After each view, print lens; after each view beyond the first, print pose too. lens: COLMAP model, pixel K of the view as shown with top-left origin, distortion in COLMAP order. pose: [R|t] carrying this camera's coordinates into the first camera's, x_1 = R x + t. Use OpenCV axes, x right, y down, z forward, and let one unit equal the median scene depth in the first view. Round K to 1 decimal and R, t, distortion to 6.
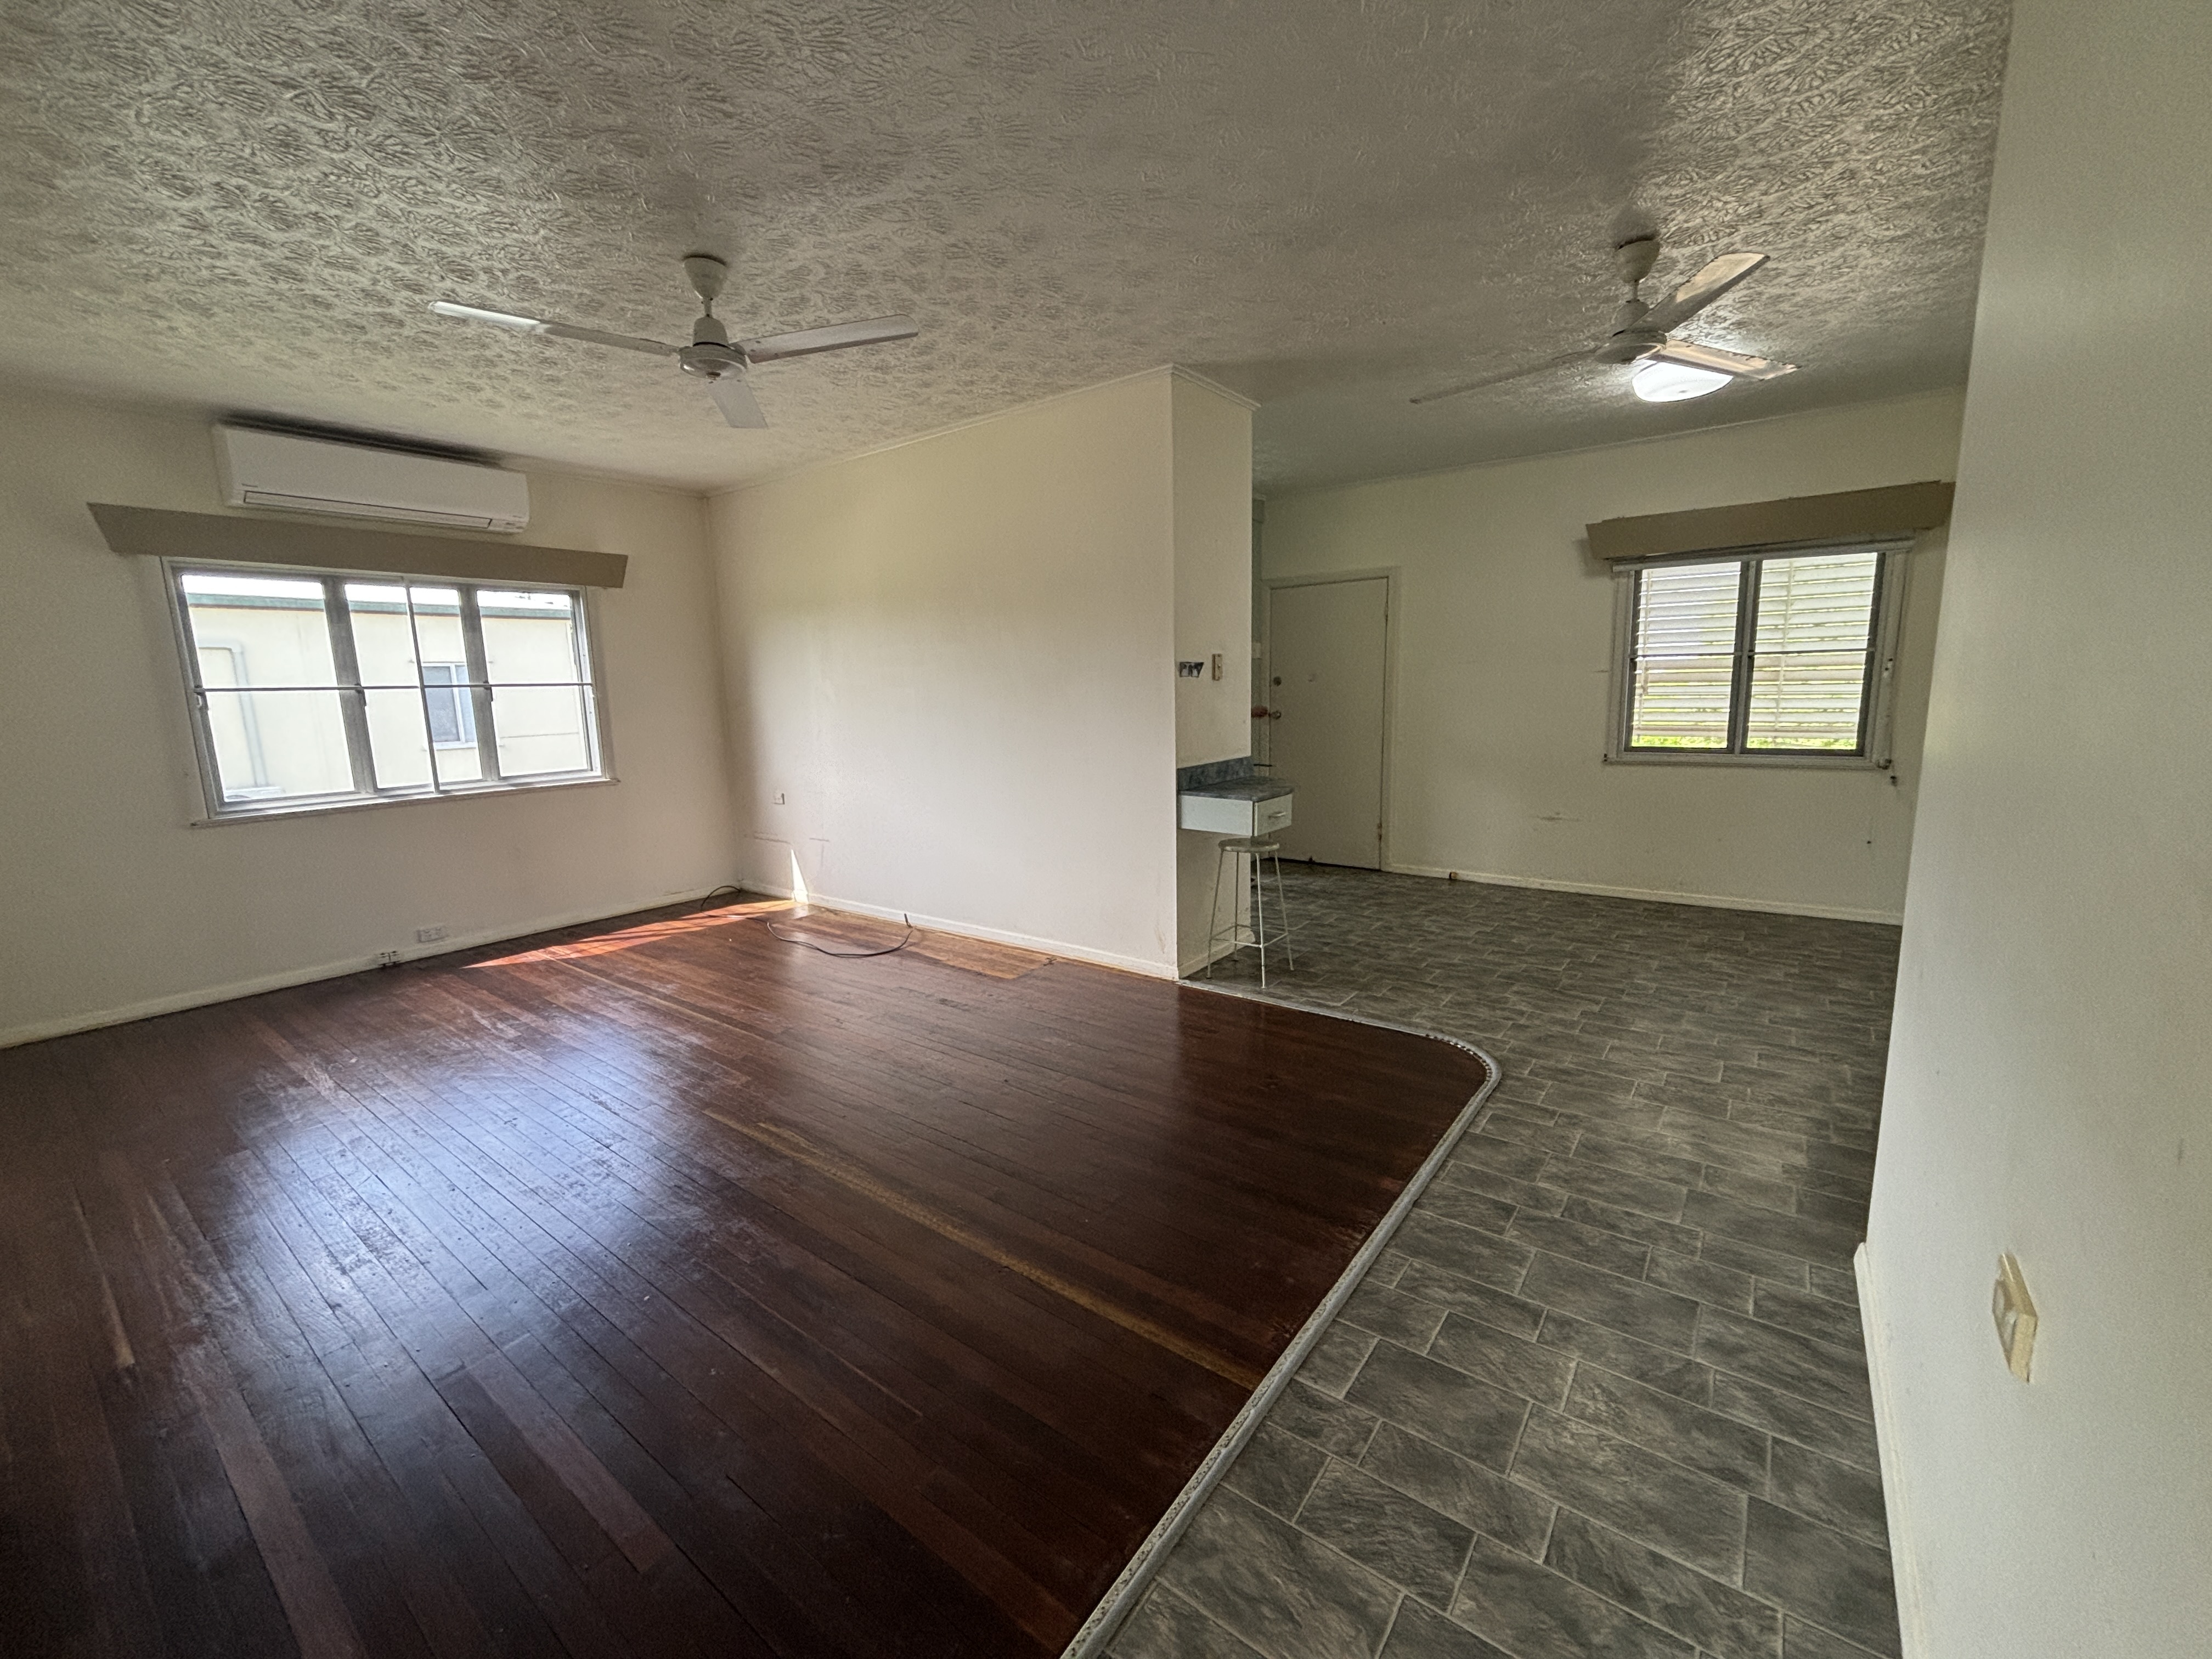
lens RADIAL K [[906.6, 0, 1088.7], [0, 906.6, 819.3], [0, 0, 1]] dist [0.002615, -0.000304]
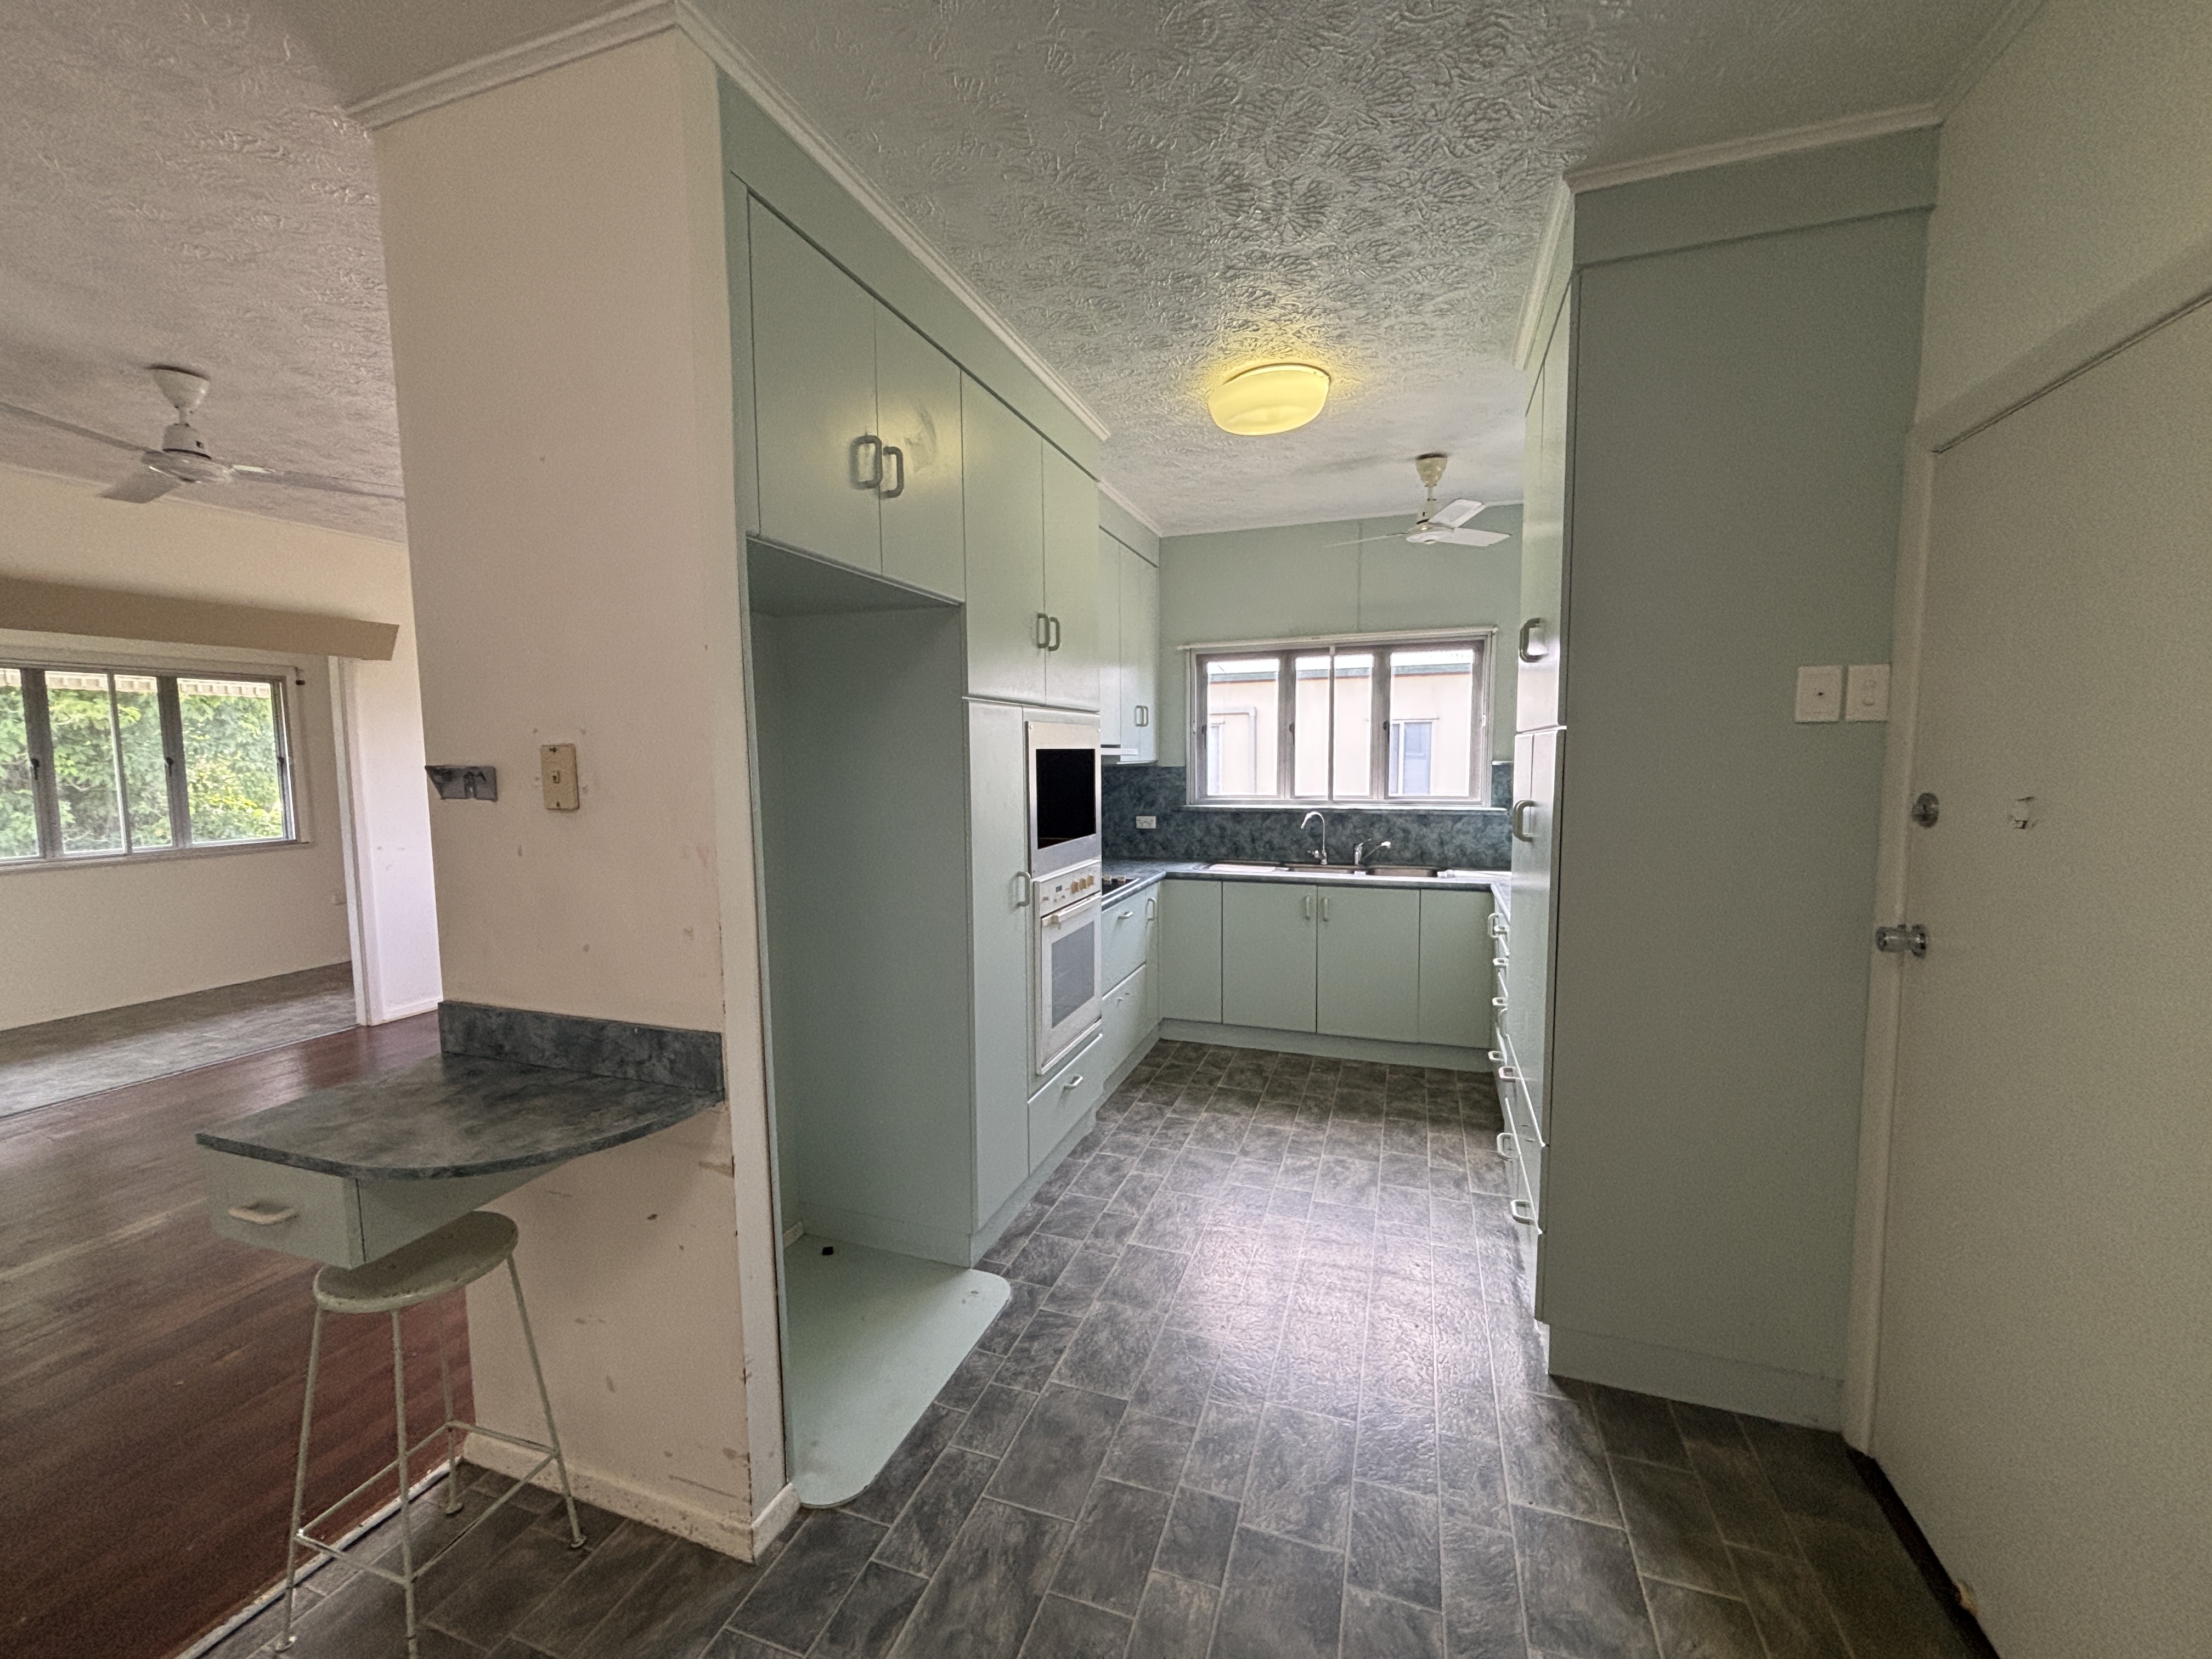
lens RADIAL K [[906.6, 0, 1107.2], [0, 906.6, 835.2], [0, 0, 1]] dist [0.002615, -0.000304]
pose [[0.321277, 0.109183, -0.940670, 0.464208], [-0.140382, 0.987847, 0.066712, -0.160873], [0.936522, 0.110620, 0.332700, 0.862498]]
